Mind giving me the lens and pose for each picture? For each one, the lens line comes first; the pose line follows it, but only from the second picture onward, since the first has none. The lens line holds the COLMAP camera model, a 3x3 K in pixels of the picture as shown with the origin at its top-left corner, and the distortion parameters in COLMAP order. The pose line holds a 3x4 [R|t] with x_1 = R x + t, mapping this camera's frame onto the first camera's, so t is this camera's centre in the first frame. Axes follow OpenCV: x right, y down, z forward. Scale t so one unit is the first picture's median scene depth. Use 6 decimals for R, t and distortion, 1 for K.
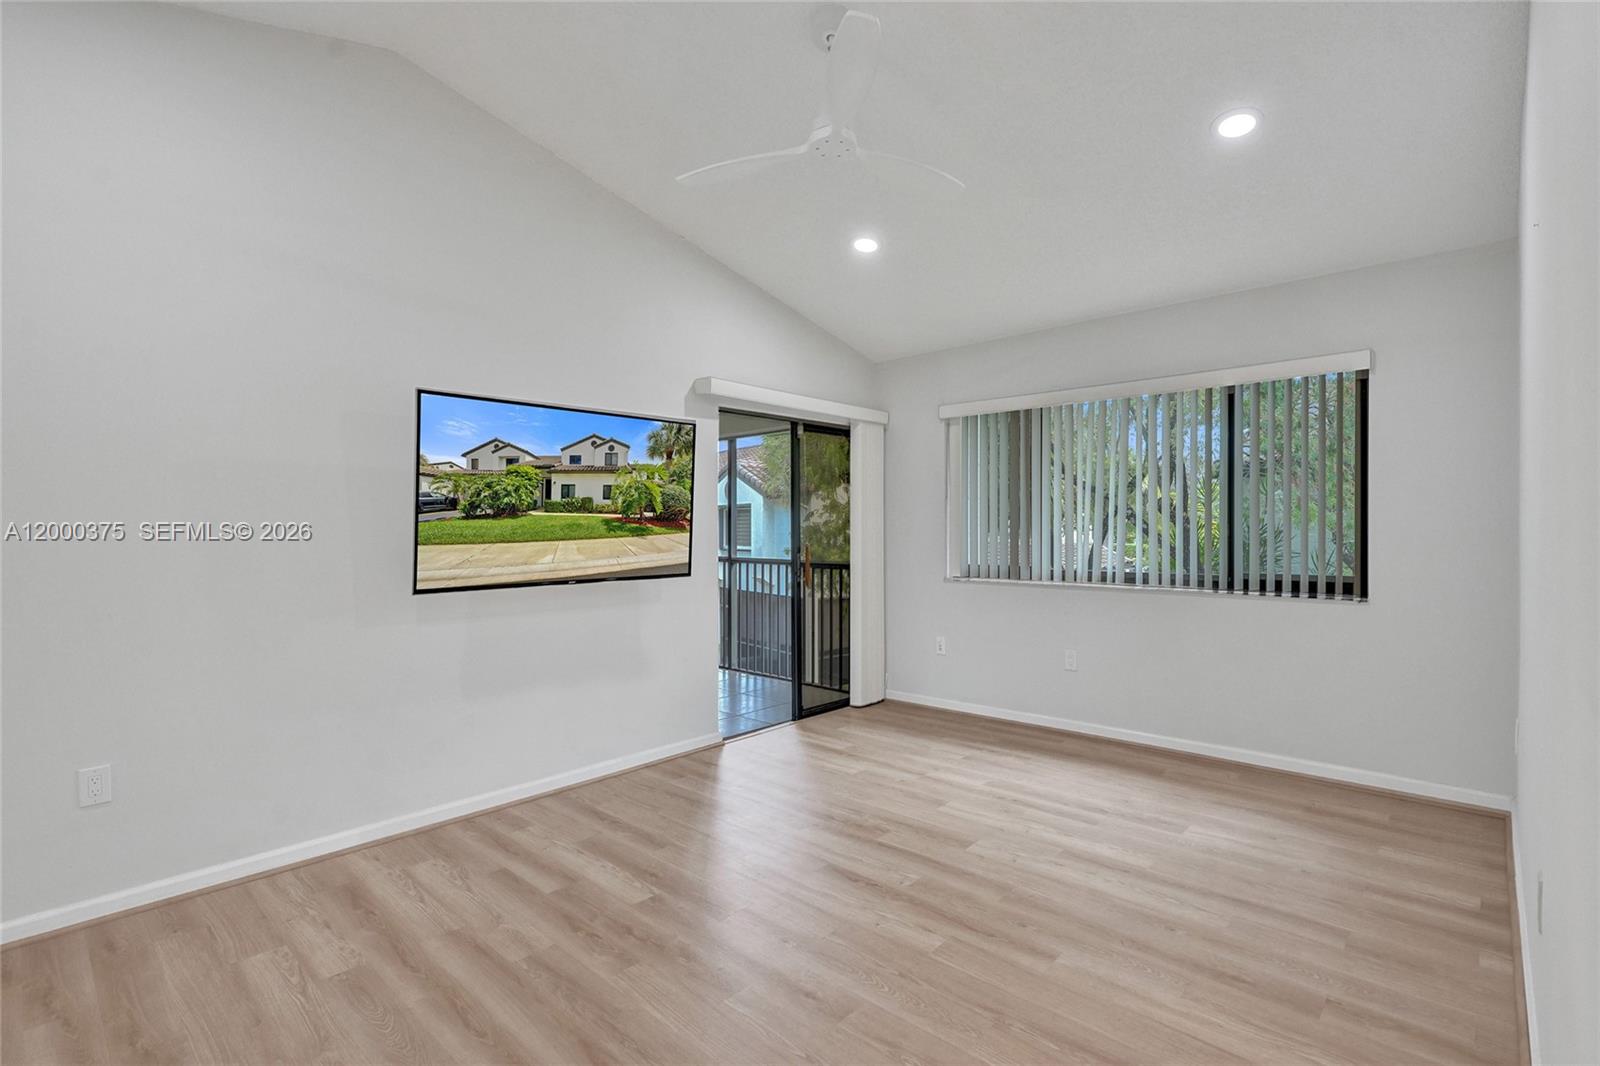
lens RADIAL K [[751.4, 0, 844.8], [0, 751.4, 576.4], [0, 0, 1]] dist [-0.009608, 0.001087]
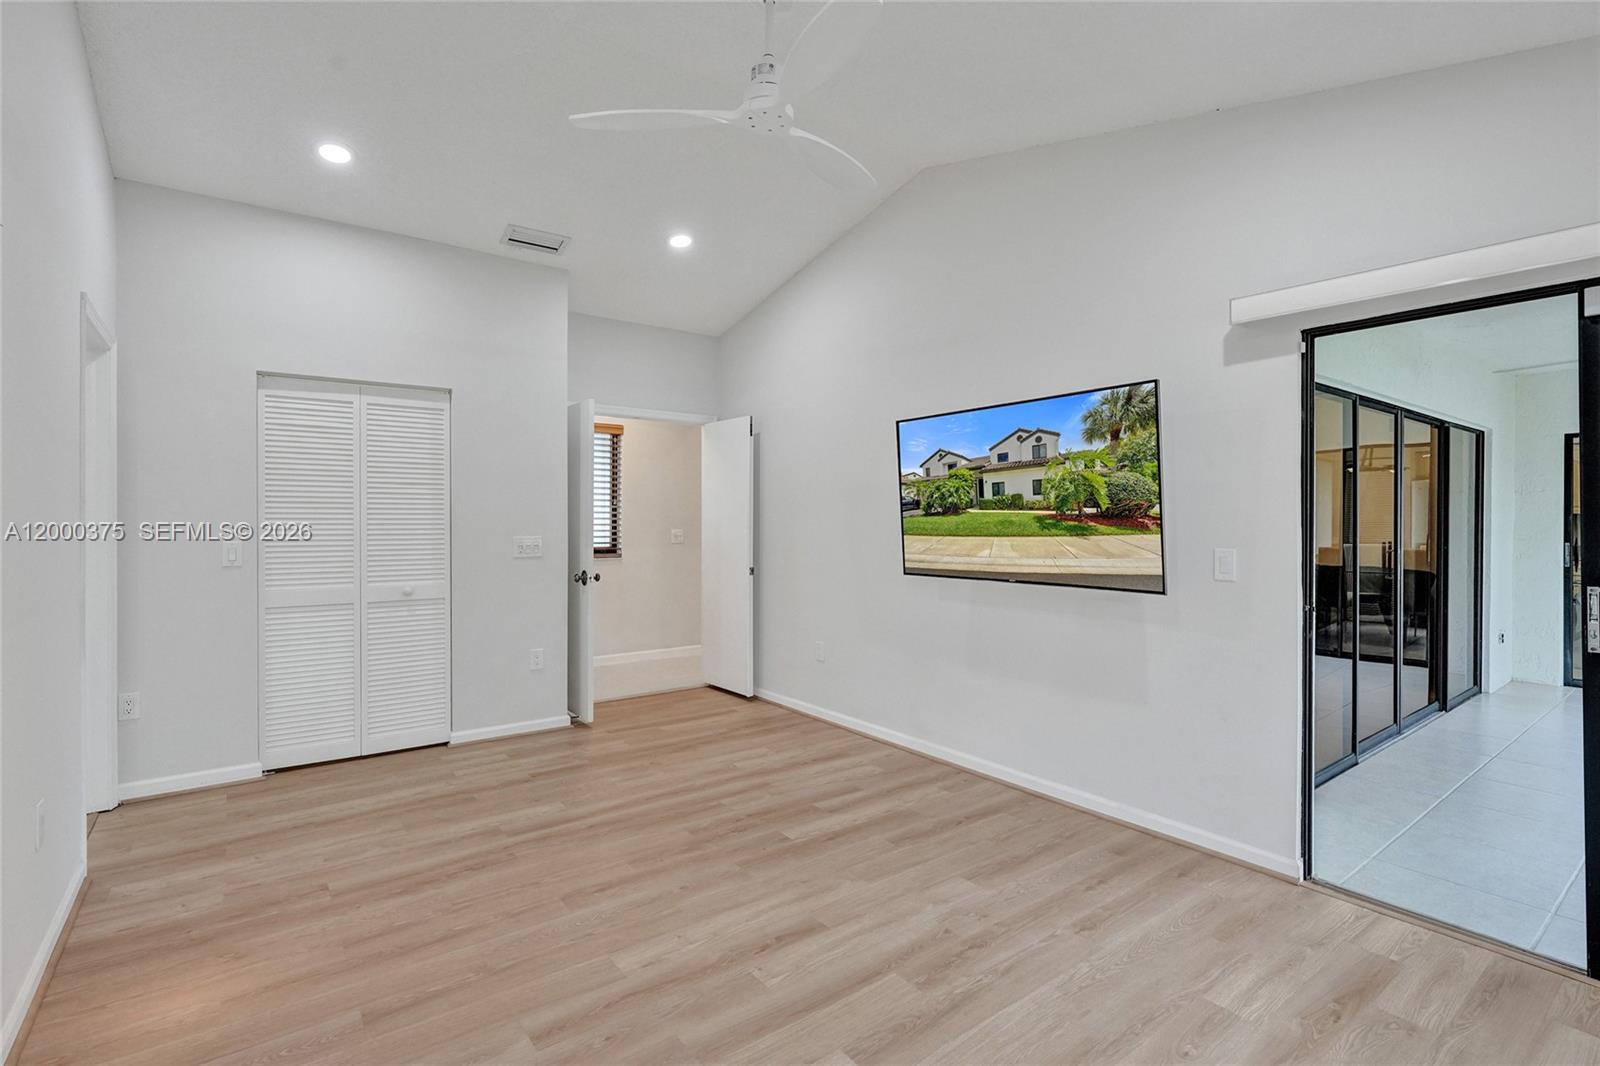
lens RADIAL K [[751.4, 0, 786.1], [0, 751.4, 515.7], [0, 0, 1]] dist [-0.009608, 0.001087]
pose [[-0.227405, 0.002833, -0.973796, 0.701532], [-0.066077, 0.997646, 0.018333, -0.077722], [0.971556, 0.068514, -0.226683, 0.967708]]
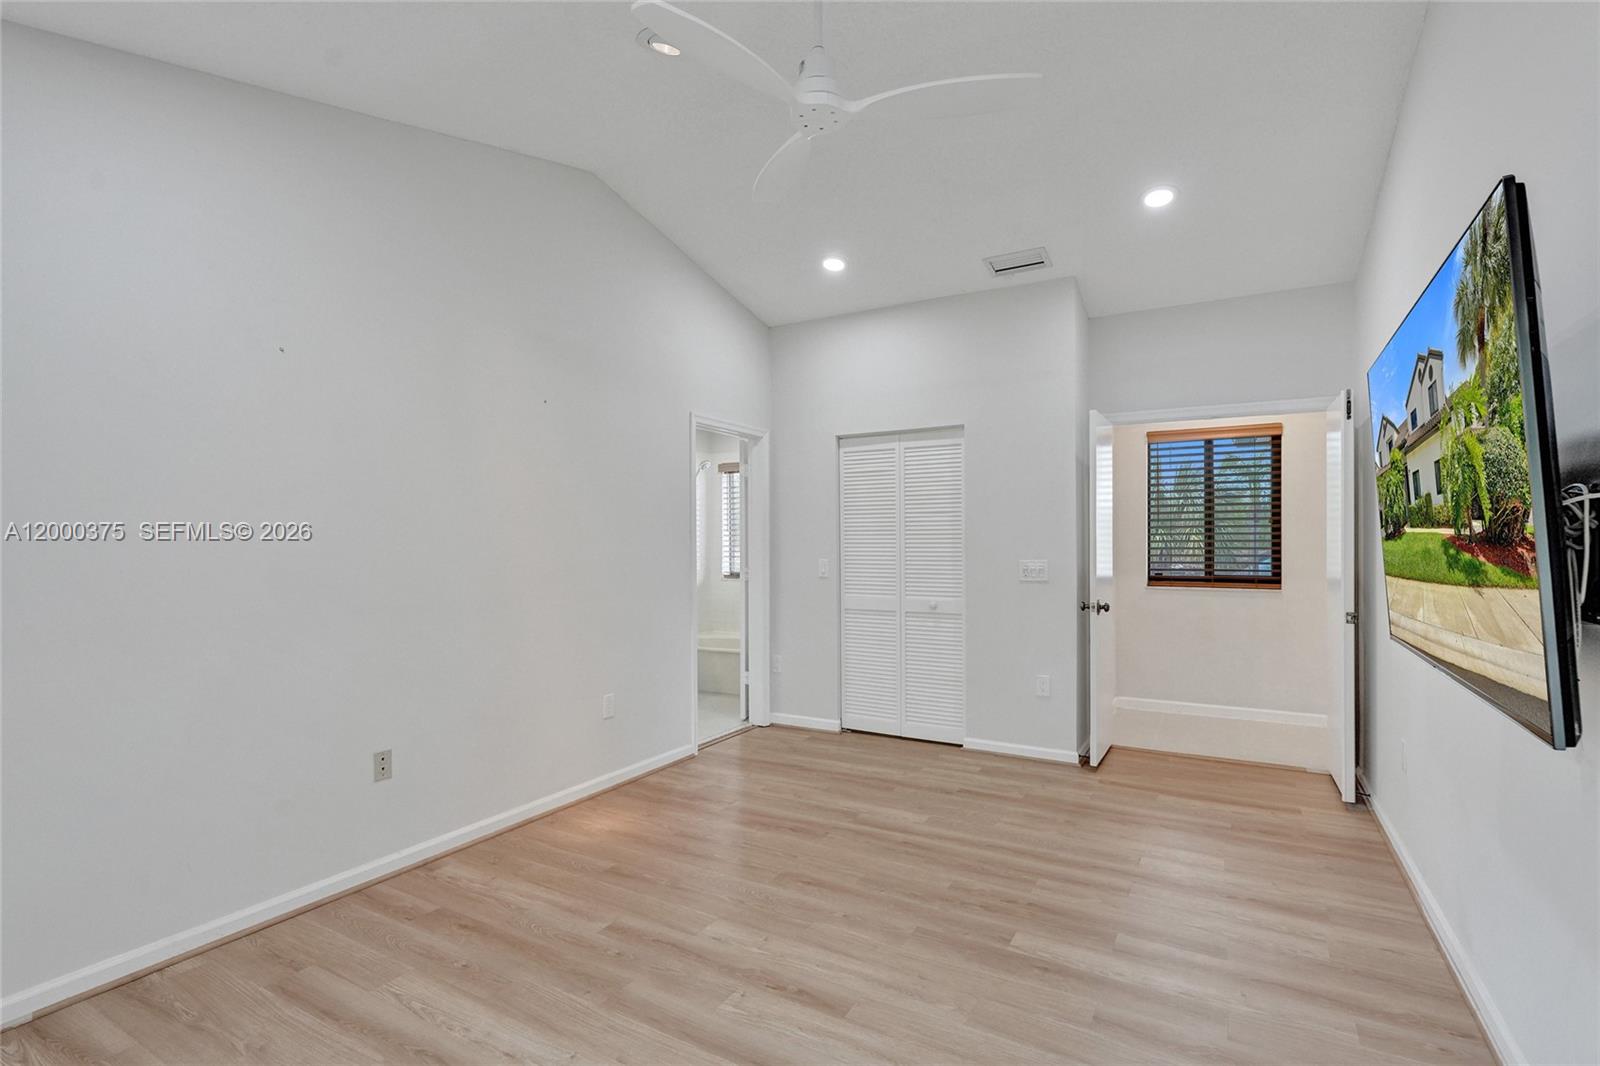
lens RADIAL K [[751.4, 0, 811.3], [0, 751.4, 539.8], [0, 0, 1]] dist [-0.009608, 0.001087]
pose [[-0.983179, 0.010821, -0.182326, 0.119973], [-0.001077, 0.997882, 0.065034, -0.108065], [0.182644, 0.064136, -0.981085, 1.455919]]
